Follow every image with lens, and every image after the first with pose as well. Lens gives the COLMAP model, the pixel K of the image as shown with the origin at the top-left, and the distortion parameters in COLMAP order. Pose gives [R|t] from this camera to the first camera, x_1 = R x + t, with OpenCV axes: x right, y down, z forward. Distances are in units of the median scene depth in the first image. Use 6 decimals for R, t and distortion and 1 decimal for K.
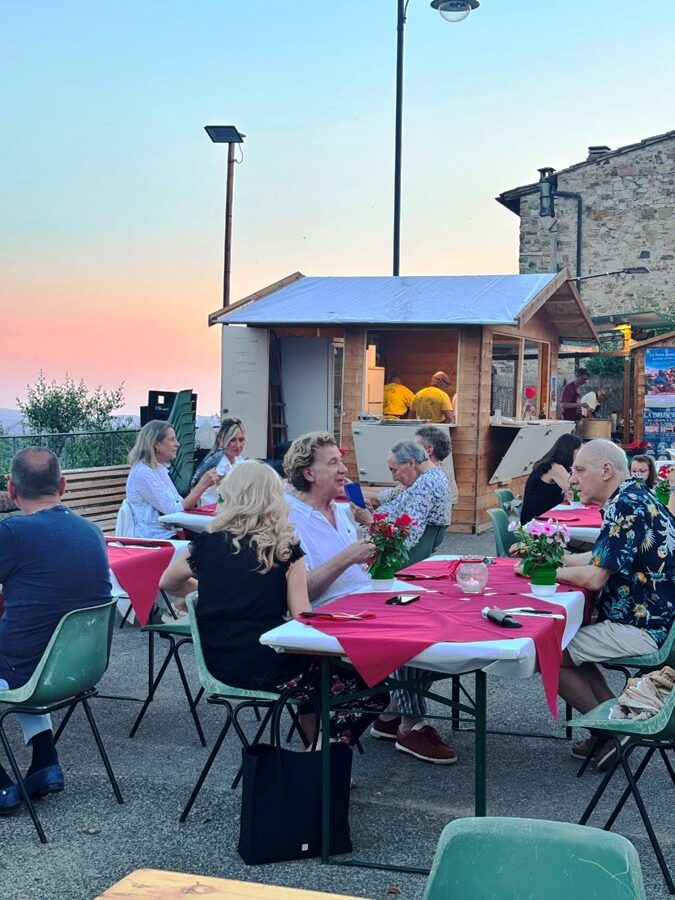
lens RADIAL K [[1399.6, 0, 337.5], [0, 1399.6, 450.0], [0, 0, 1]] dist [0.363955, -1.759269]
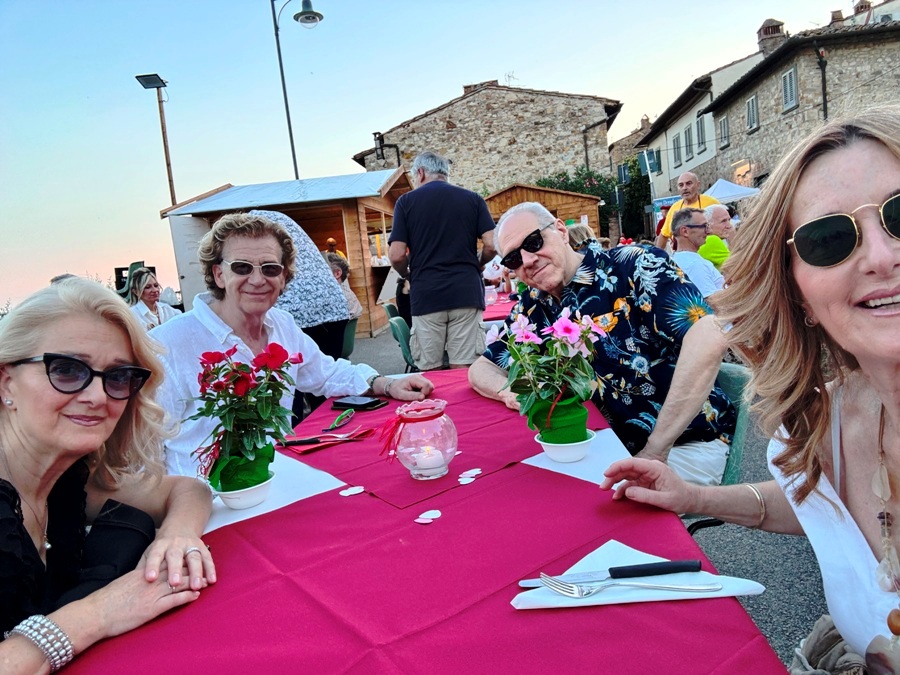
lens RADIAL K [[604.9, 0, 450.0], [0, 604.9, 337.5], [0, 0, 1]] dist [0.067756, -0.105127]
pose [[0.960473, -0.149392, 0.234890, 0.035002], [0.133356, 0.987601, 0.082828, 0.023662], [-0.244352, -0.048230, 0.968487, 0.497468]]
